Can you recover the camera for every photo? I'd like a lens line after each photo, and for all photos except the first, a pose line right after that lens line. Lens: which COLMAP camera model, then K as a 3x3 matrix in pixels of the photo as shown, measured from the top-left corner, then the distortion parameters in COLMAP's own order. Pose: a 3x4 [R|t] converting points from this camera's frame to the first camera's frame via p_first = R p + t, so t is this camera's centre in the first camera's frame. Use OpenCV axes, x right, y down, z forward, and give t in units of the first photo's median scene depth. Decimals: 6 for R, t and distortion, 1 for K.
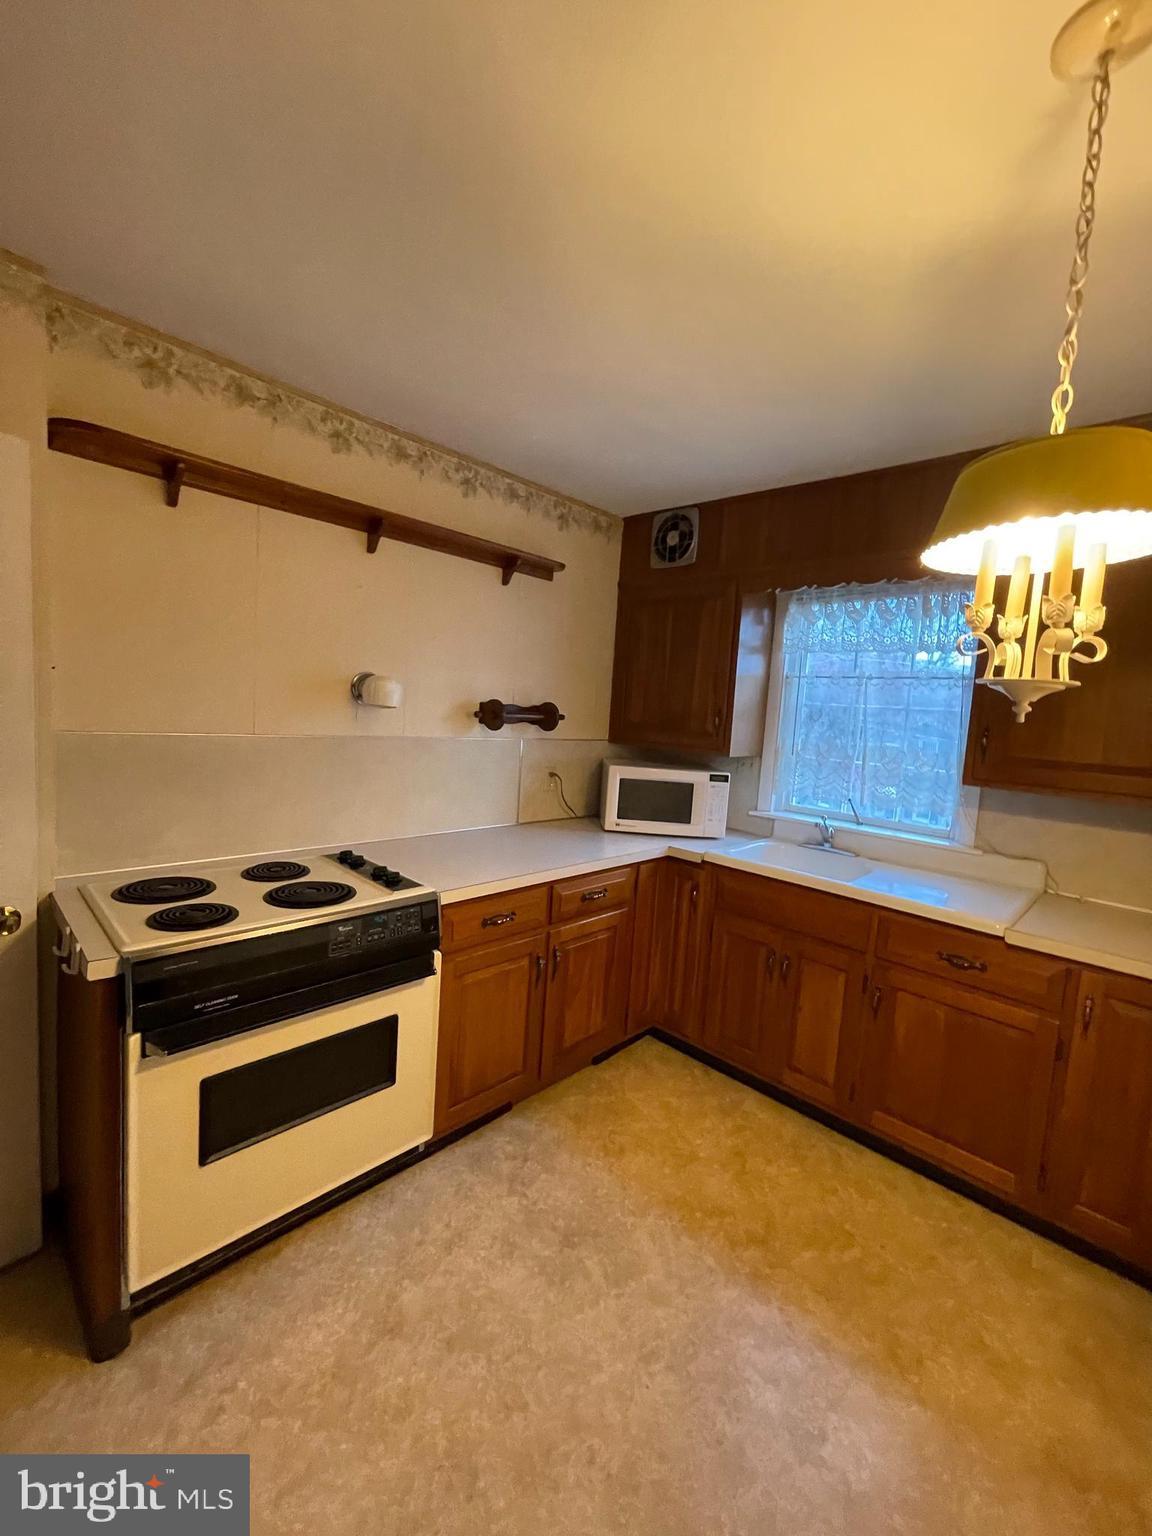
lens RADIAL K [[649.6, 0, 534.3], [0, 649.6, 756.5], [0, 0, 1]] dist [-0.001912, 0.000009]
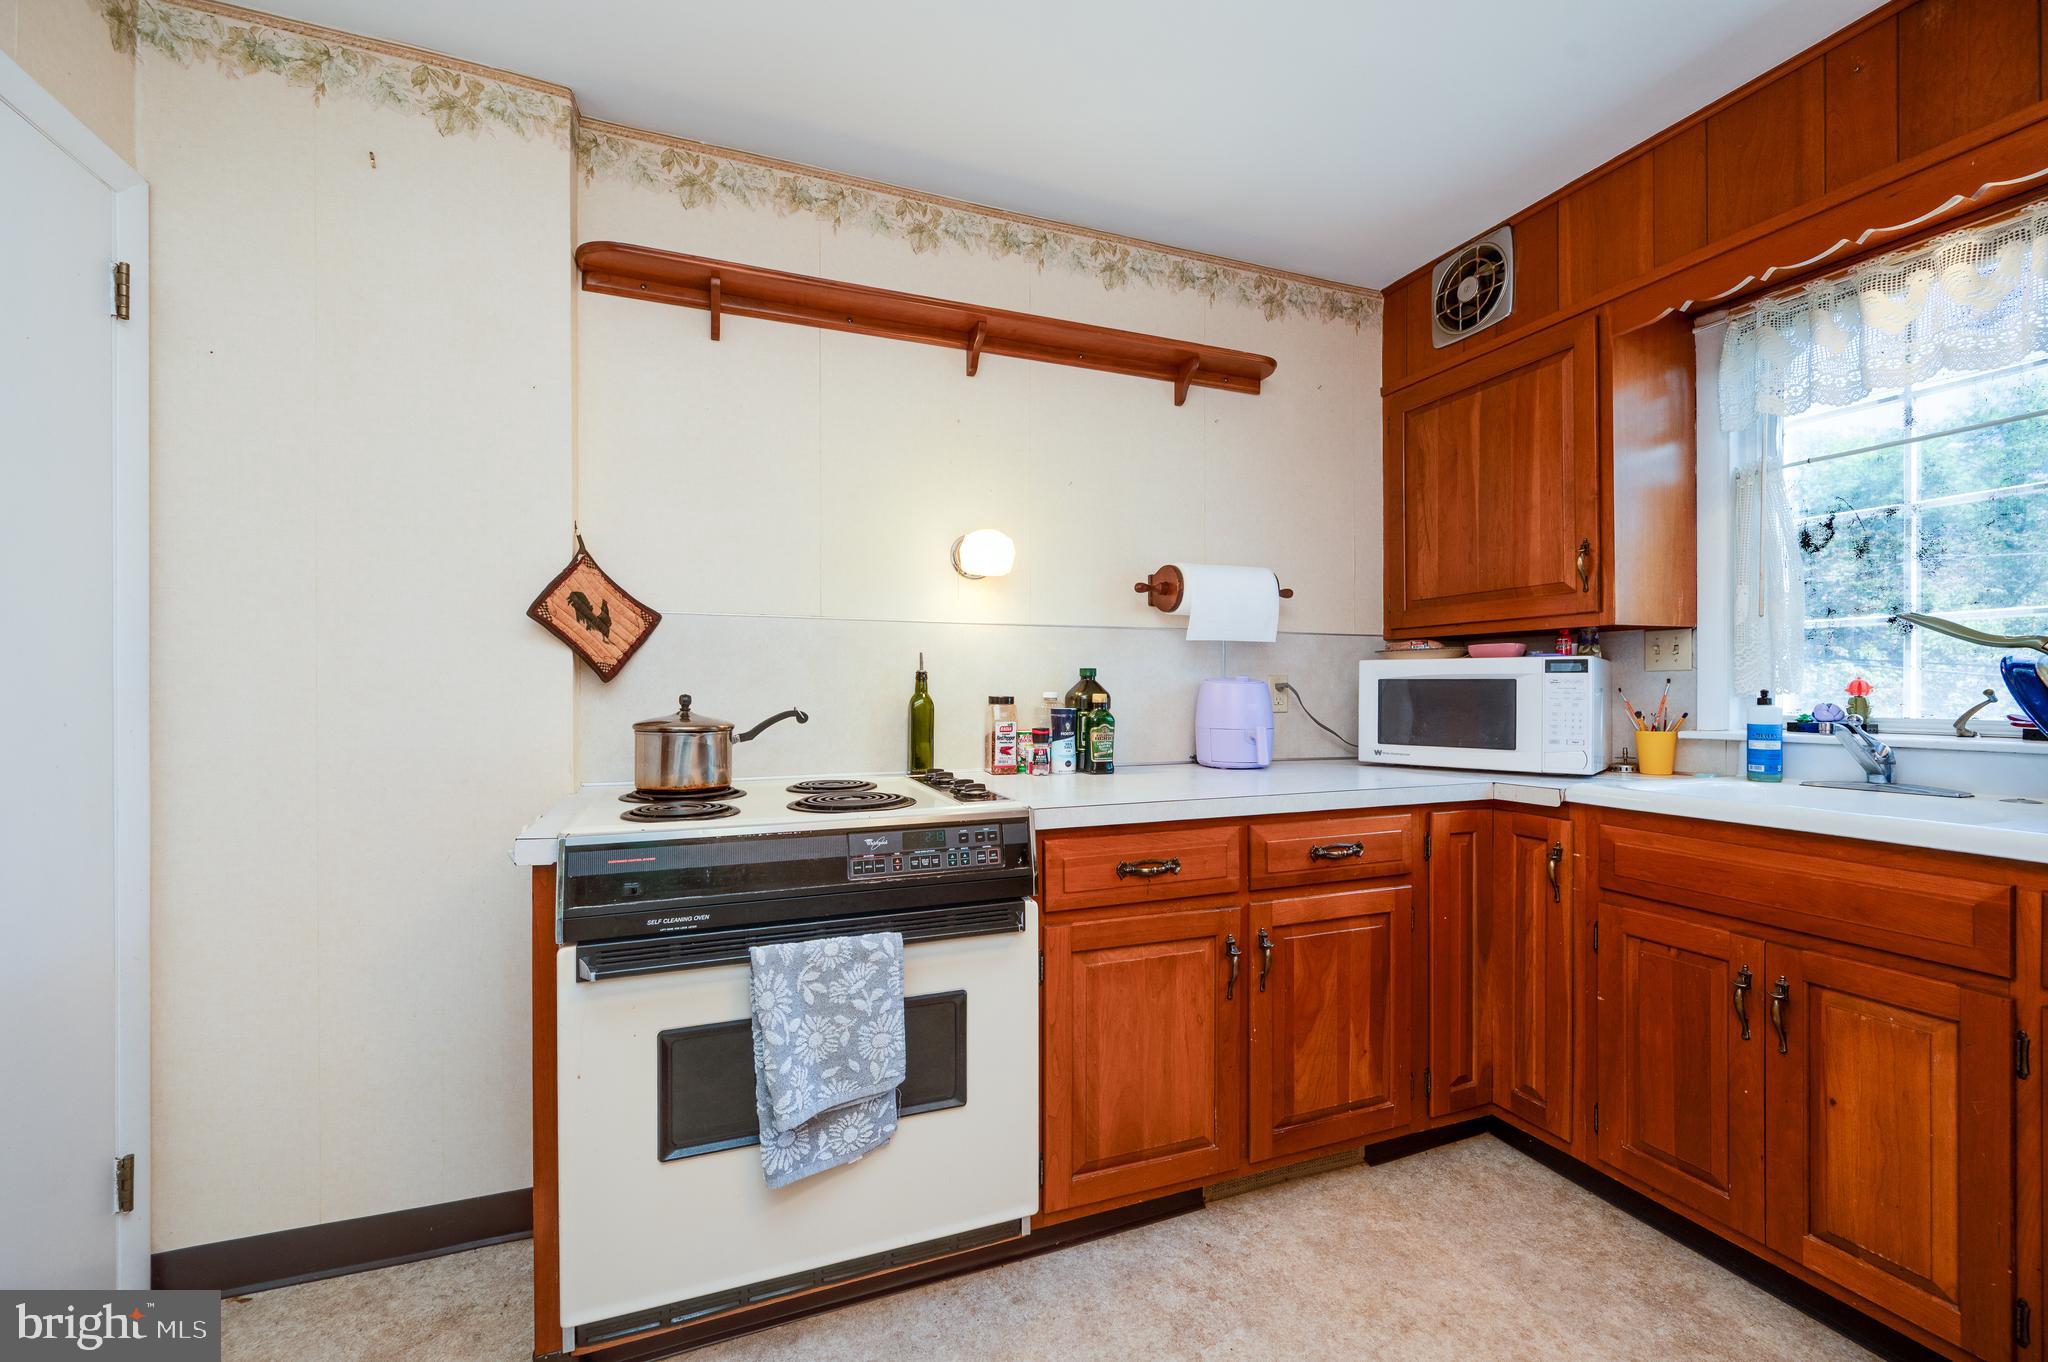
lens RADIAL K [[813.5, 0, 980.4], [0, 813.5, 686.8], [0, 0, 1]] dist [-0.000990, -0.000544]
pose [[0.906202, -0.066786, -0.417538, 0.117759], [0.023847, 0.993948, -0.107228, 0.136885], [0.422172, 0.087213, 0.902311, 0.189354]]
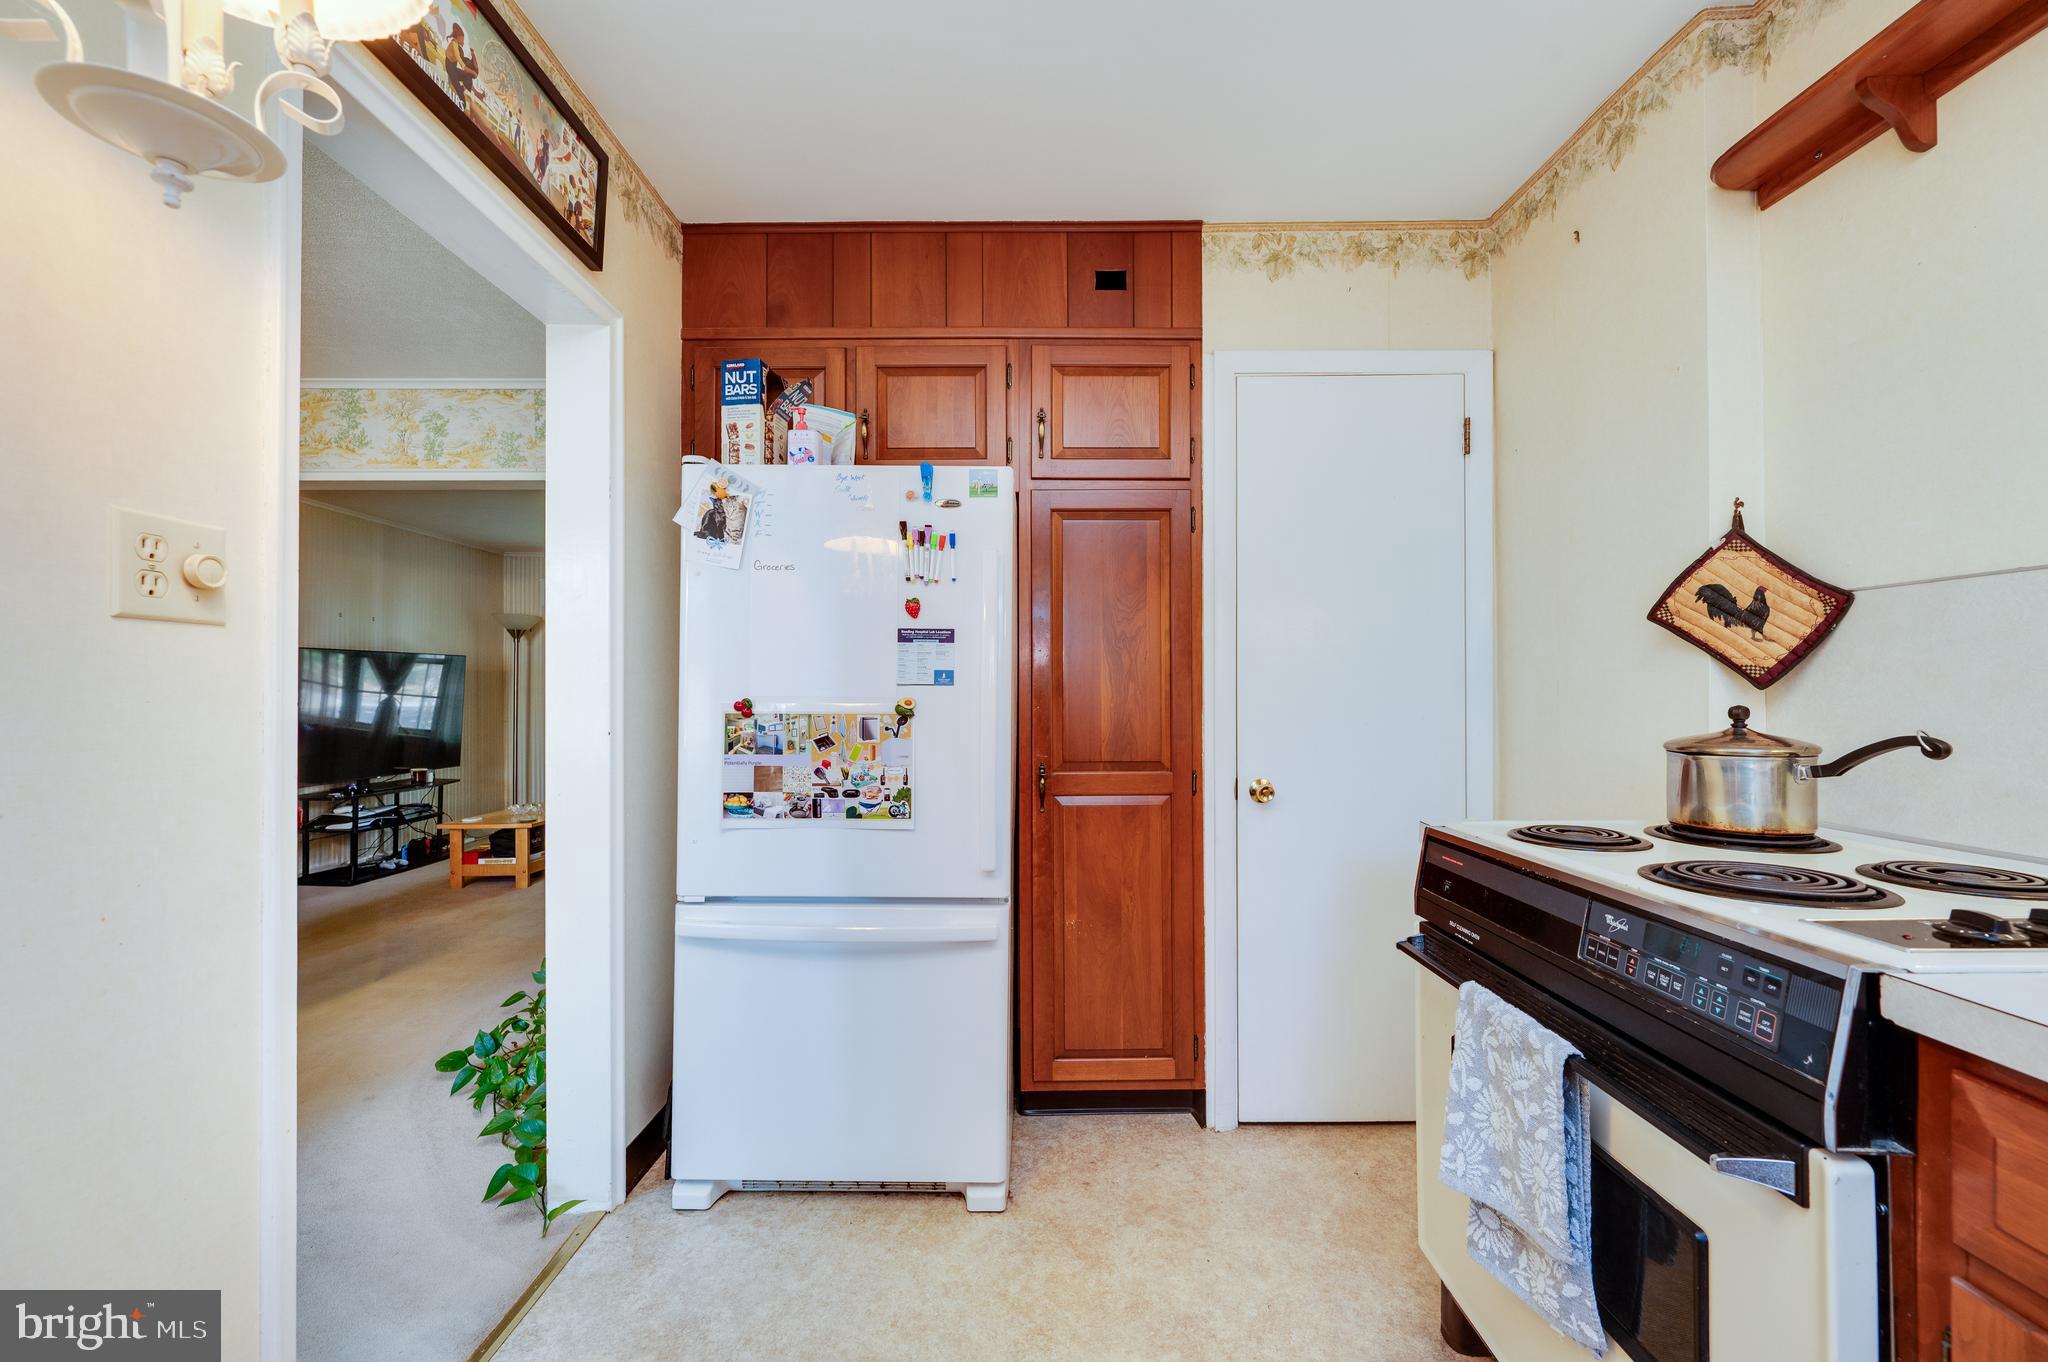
lens RADIAL K [[858.1, 0, 1071.4], [0, 858.1, 697.9], [0, 0, 1]] dist [-0.000746, -0.000011]
pose [[-0.671174, -0.061291, -0.738762, 0.297791], [-0.107657, 0.994070, 0.015336, 0.095570], [0.733441, 0.089826, -0.673792, 0.771817]]
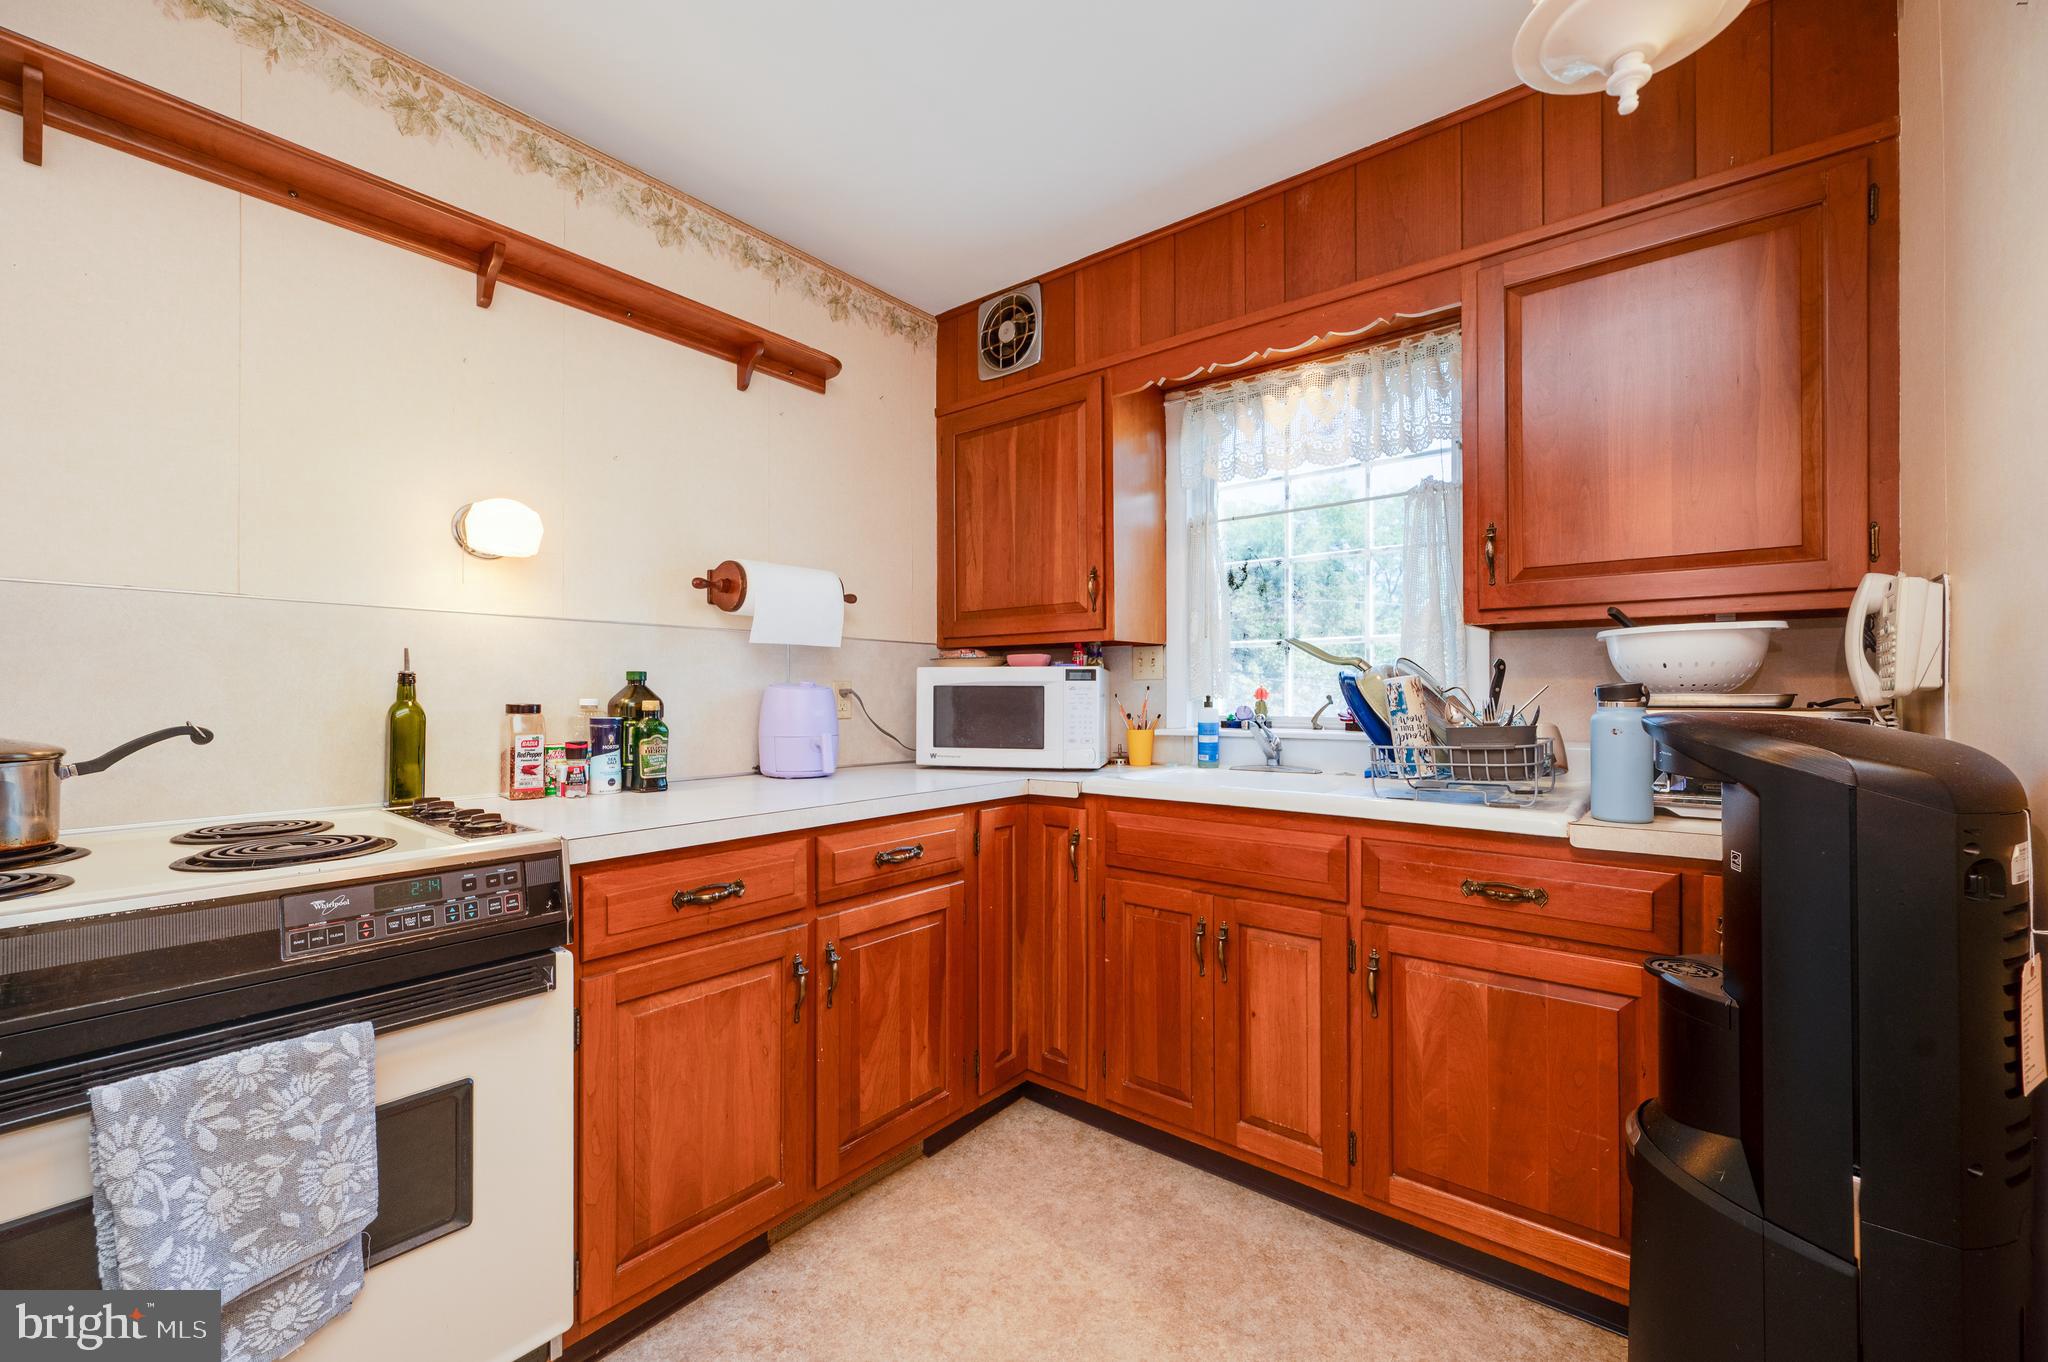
lens RADIAL K [[847.9, 0, 982.4], [0, 847.9, 686.6], [0, 0, 1]] dist [-0.001920, -0.000505]
pose [[0.993661, -0.065445, 0.091405, 0.107272], [0.073548, 0.993375, -0.088296, 0.134239], [-0.085021, 0.094459, 0.991892, 0.211029]]
